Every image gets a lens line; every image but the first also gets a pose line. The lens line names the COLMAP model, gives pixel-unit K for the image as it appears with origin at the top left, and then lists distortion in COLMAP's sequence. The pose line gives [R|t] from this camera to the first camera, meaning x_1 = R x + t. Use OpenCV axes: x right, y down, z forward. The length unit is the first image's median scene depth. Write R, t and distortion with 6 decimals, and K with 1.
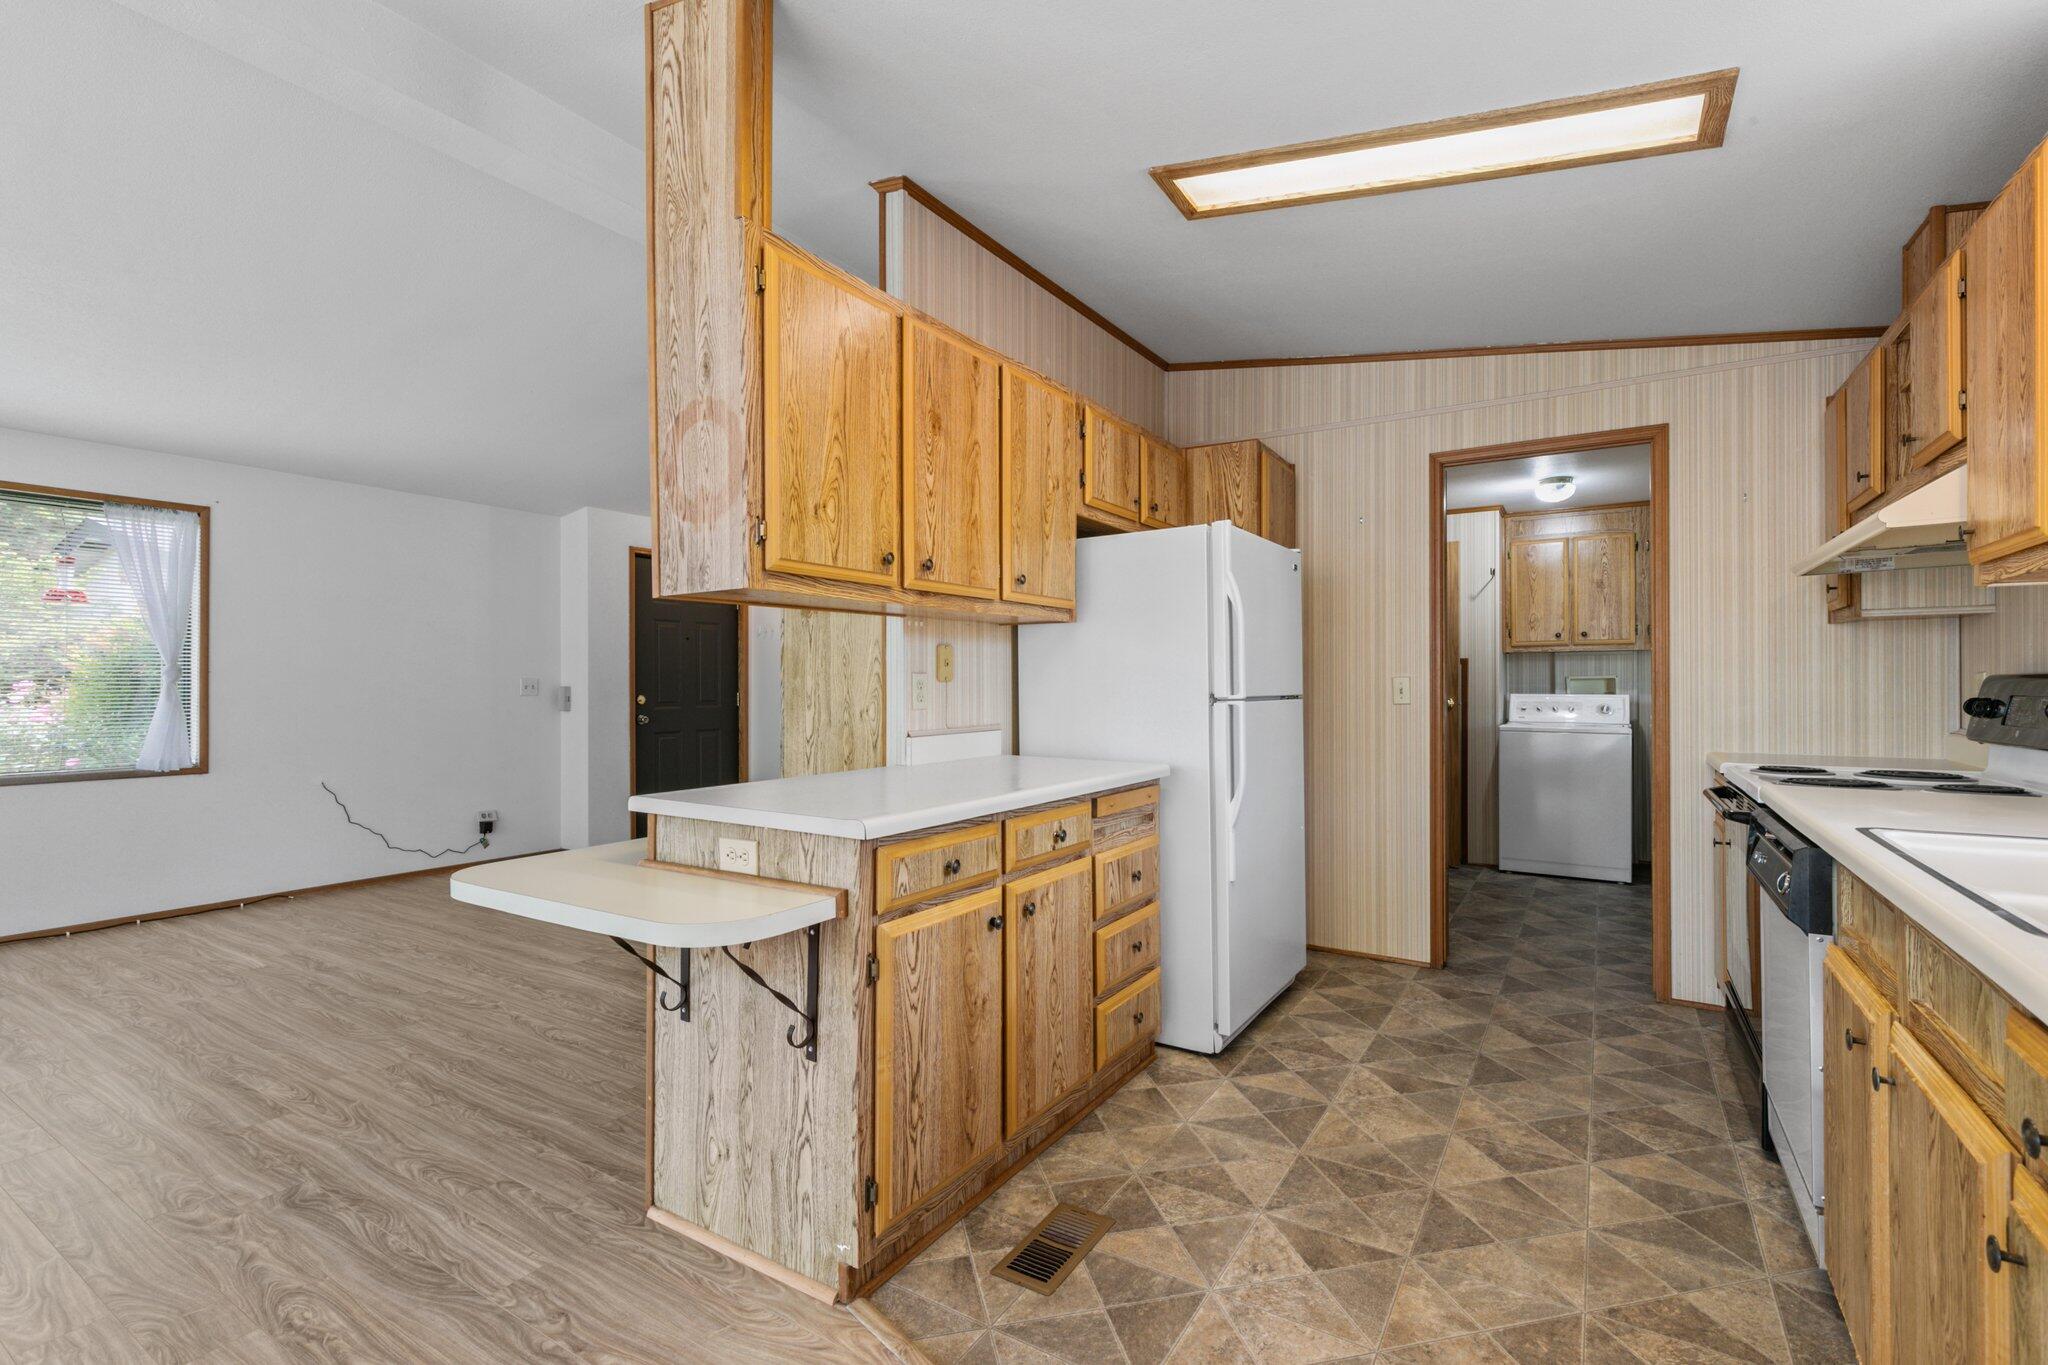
lens RADIAL K [[914.1, 0, 1040.3], [0, 914.1, 679.5], [0, 0, 1]] dist [0.004578, -0.000253]
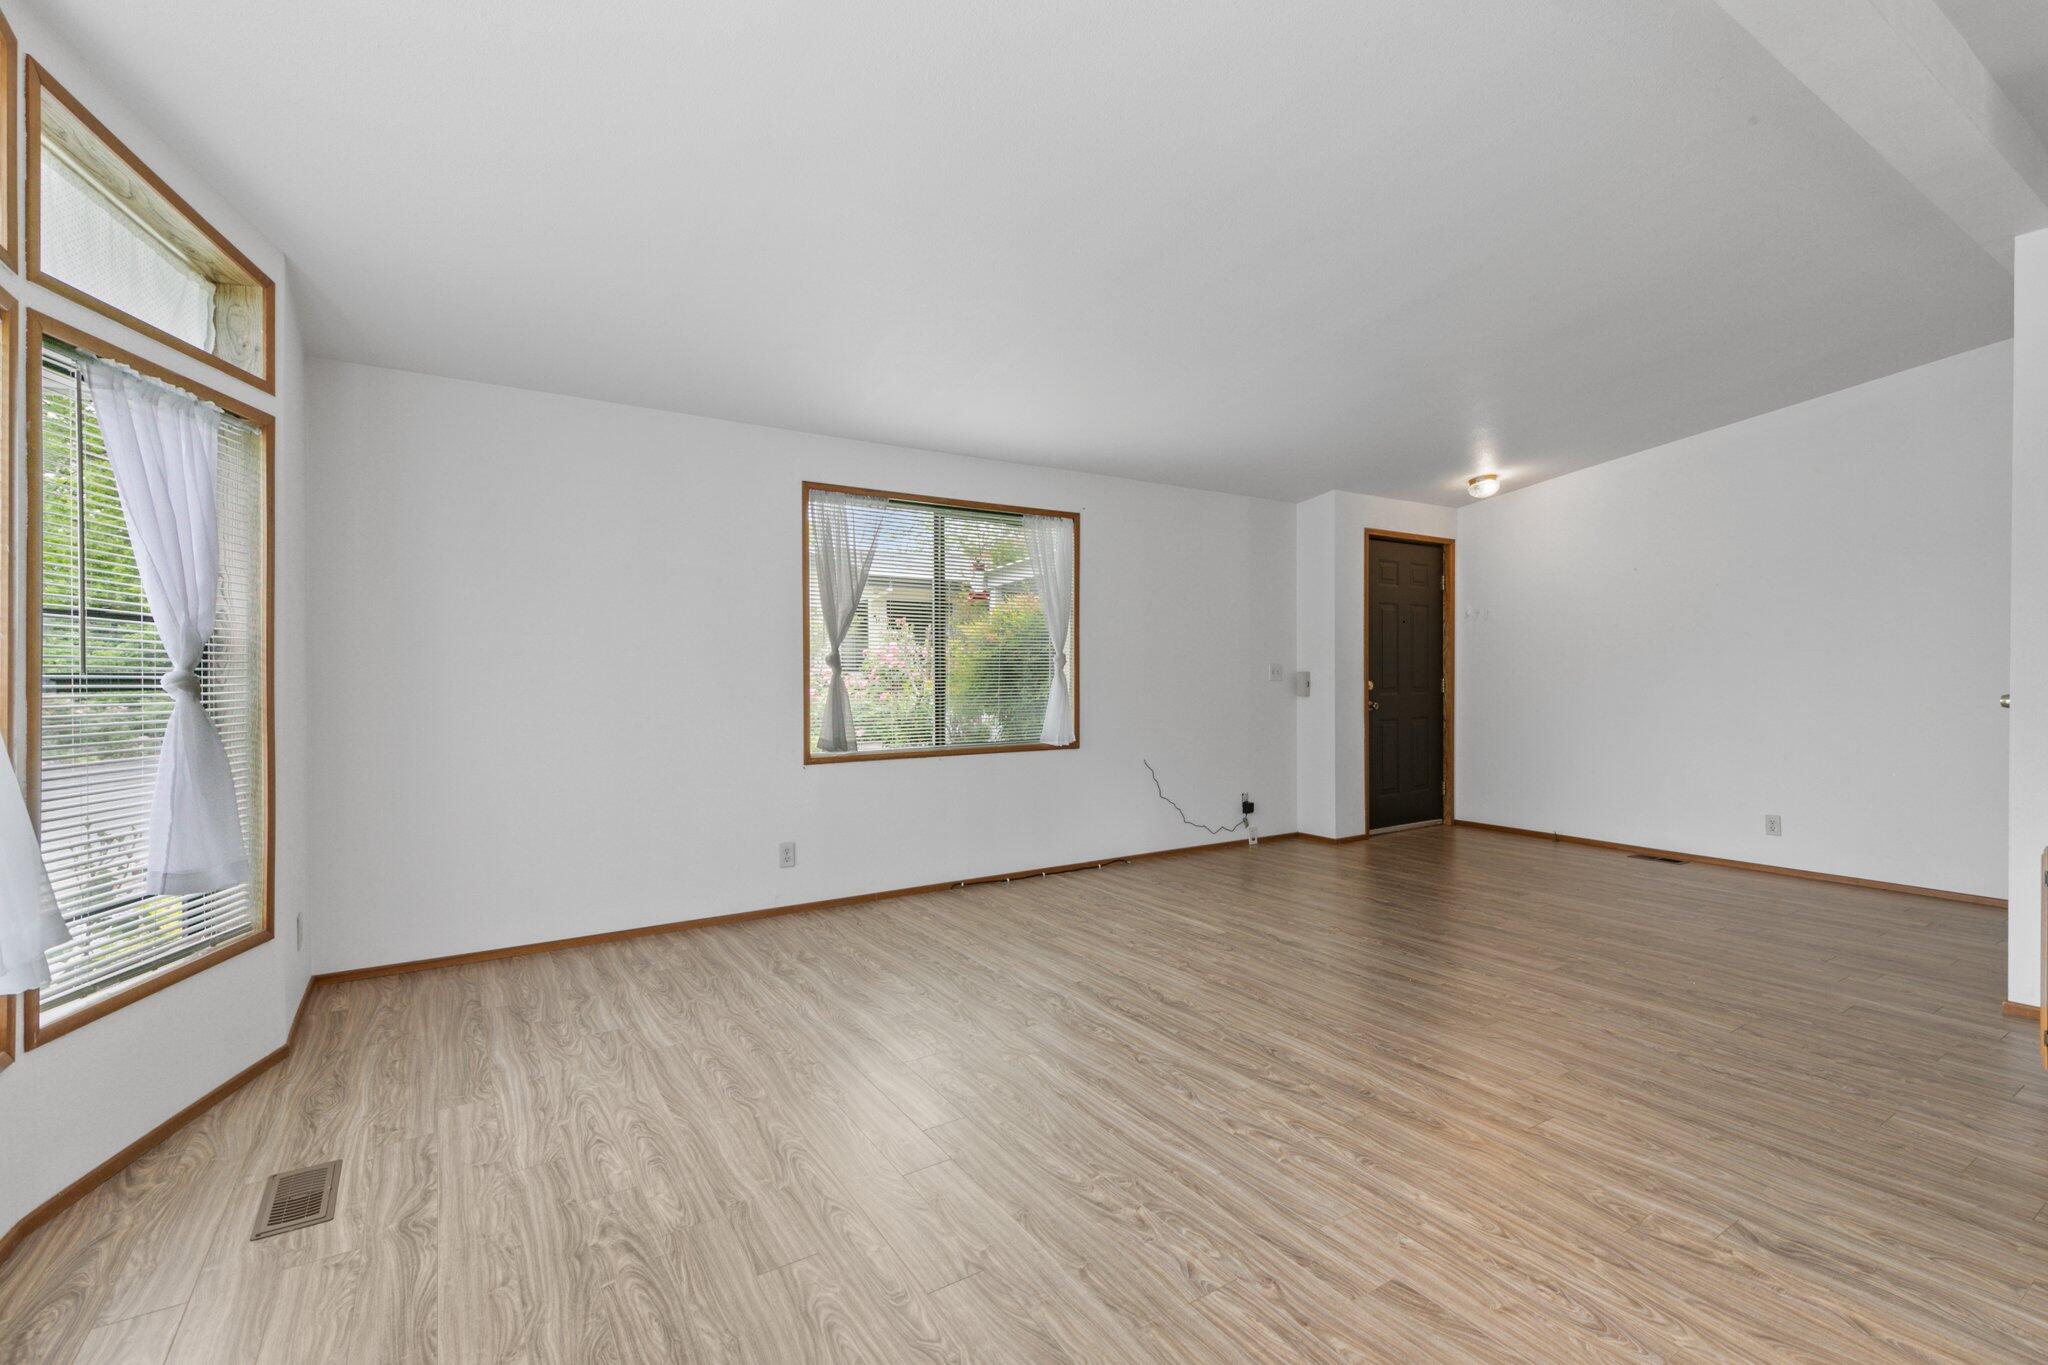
lens RADIAL K [[914.1, 0, 1040.9], [0, 914.1, 689.1], [0, 0, 1]] dist [0.004578, -0.000253]
pose [[0.907056, 0.006640, -0.420959, -0.747562], [0.004008, 0.999694, 0.024406, 0.002075], [0.420992, -0.023825, 0.906751, -0.063615]]
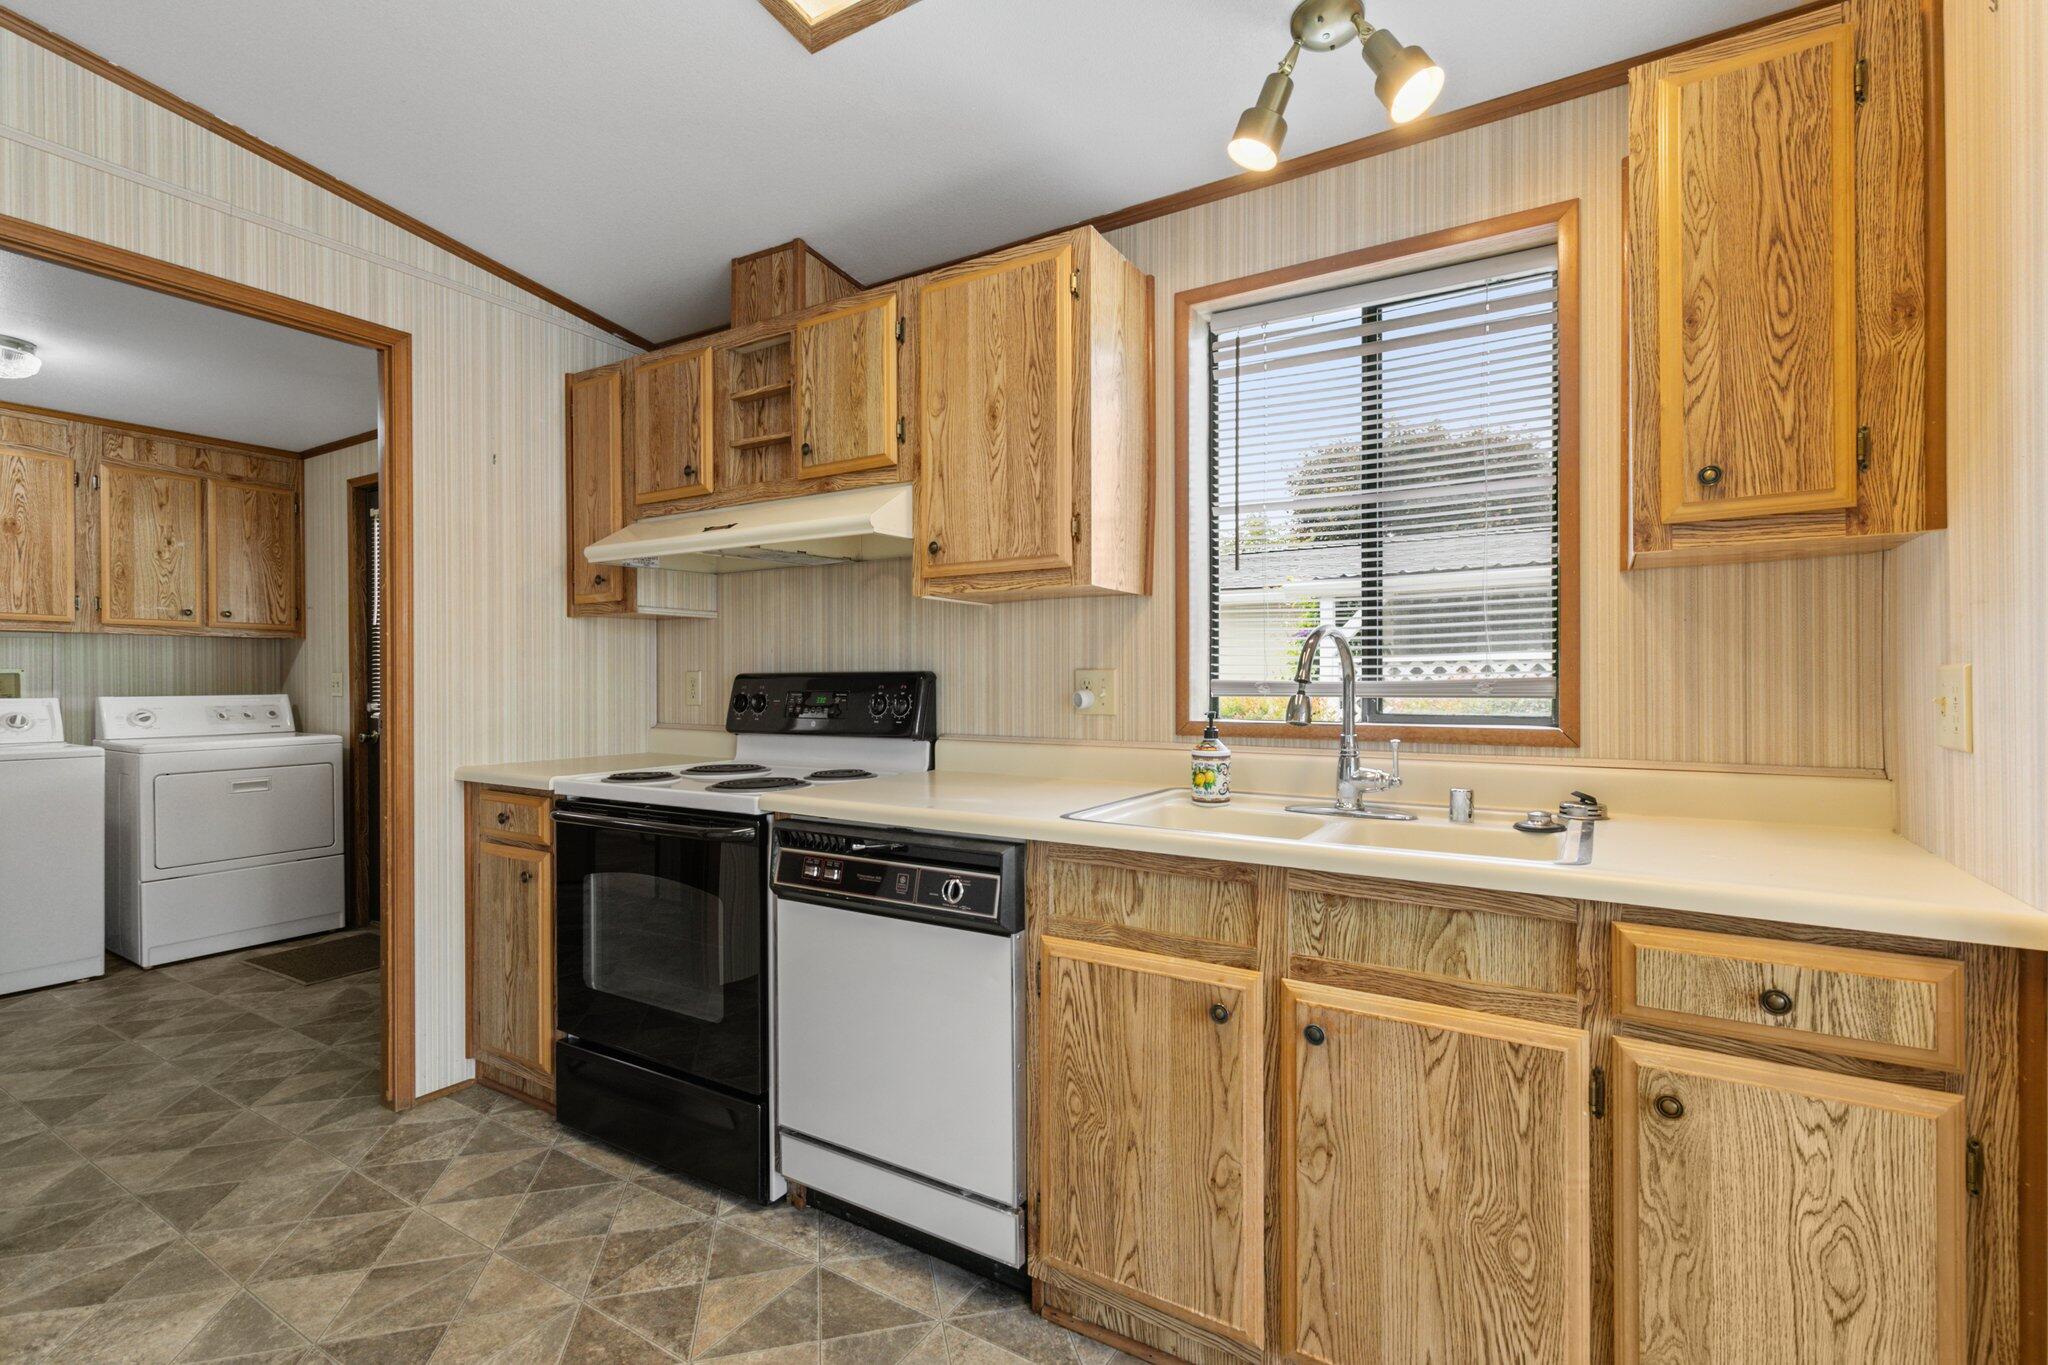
lens RADIAL K [[914.1, 0, 1039.4], [0, 914.1, 681.4], [0, 0, 1]] dist [0.004578, -0.000253]
pose [[-0.011410, -0.001031, 0.999934, -0.079120], [-0.003436, 0.999994, 0.000992, 0.002368], [-0.999929, -0.003424, -0.011414, 0.548742]]
